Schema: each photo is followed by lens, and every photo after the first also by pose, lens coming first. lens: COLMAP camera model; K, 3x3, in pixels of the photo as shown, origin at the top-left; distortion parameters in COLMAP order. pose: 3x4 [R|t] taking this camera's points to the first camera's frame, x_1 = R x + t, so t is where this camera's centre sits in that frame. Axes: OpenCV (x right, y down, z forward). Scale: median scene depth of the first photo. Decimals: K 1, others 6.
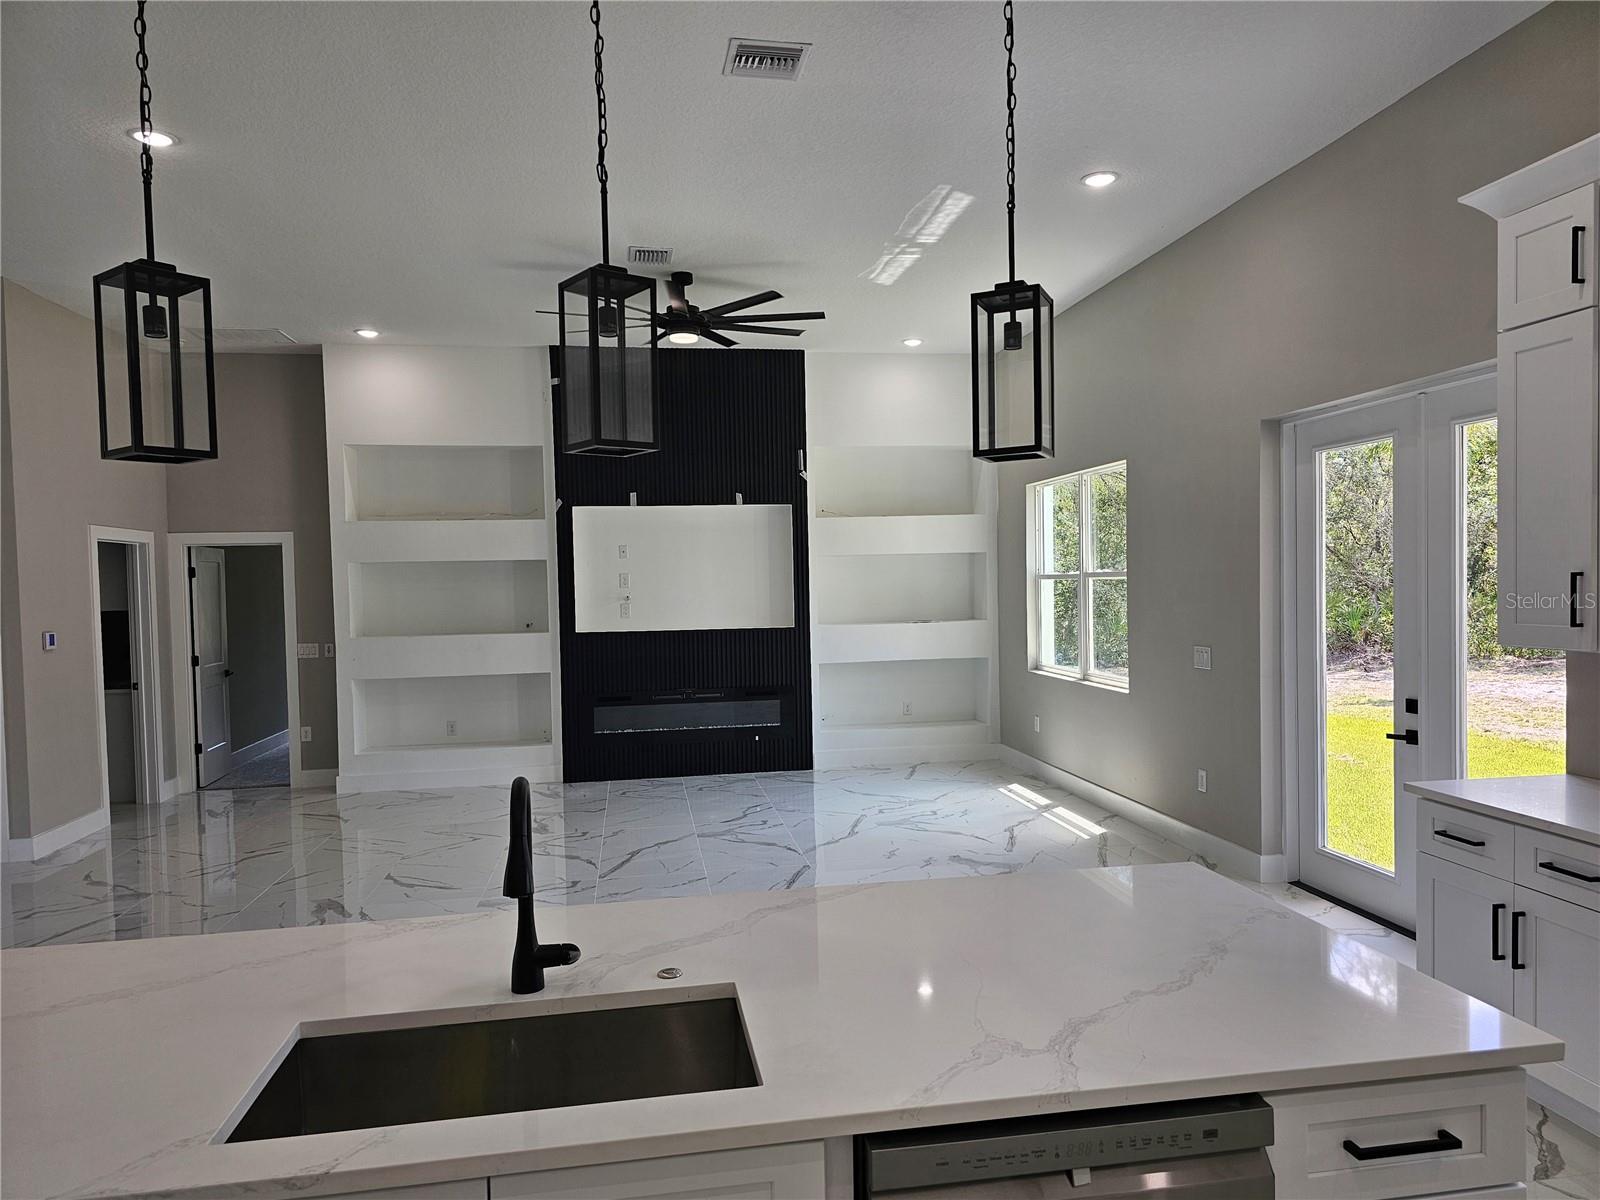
lens RADIAL K [[1065.9, 0, 810.1], [0, 1065.9, 614.0], [0, 0, 1]] dist [0.081892, -0.082628]
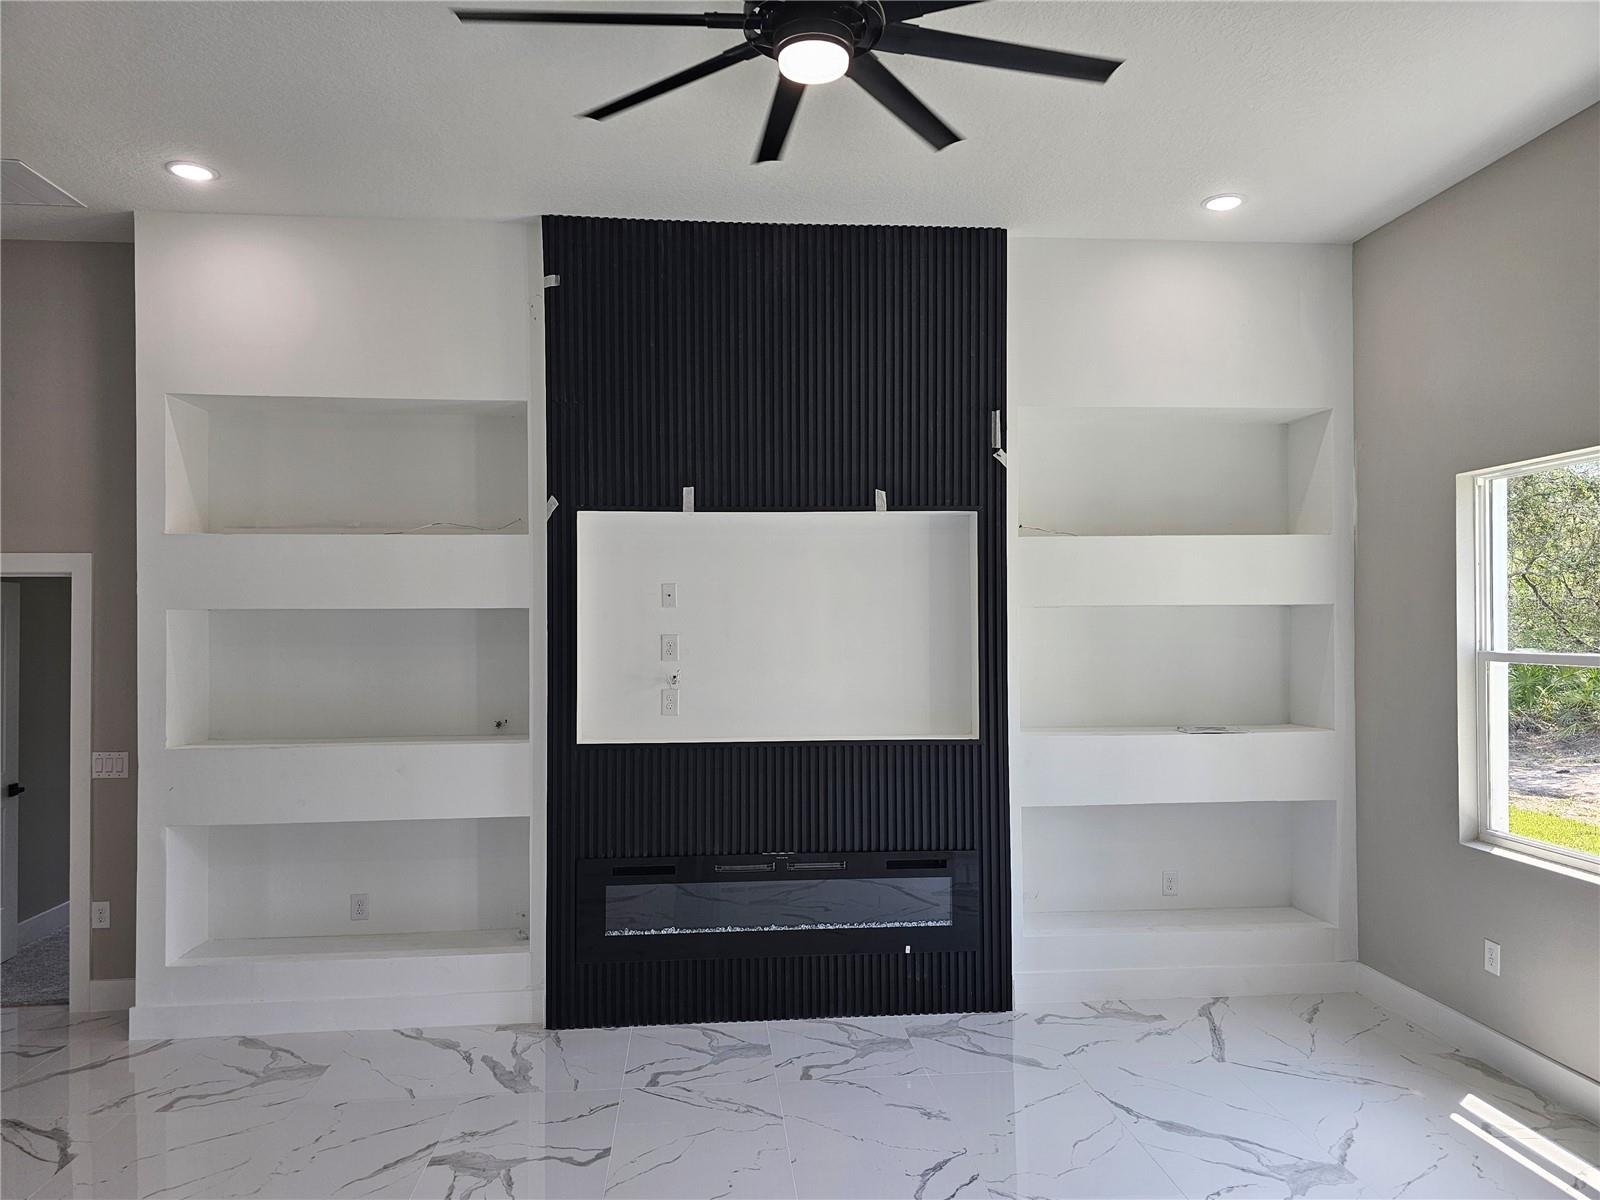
lens RADIAL K [[1065.9, 0, 810.1], [0, 1065.9, 614.0], [0, 0, 1]] dist [0.081892, -0.082628]
pose [[0.997174, 0.013968, -0.073815, -0.062225], [-0.017437, 0.998764, -0.046552, -0.024422], [0.073074, 0.047708, 0.996185, 0.463131]]
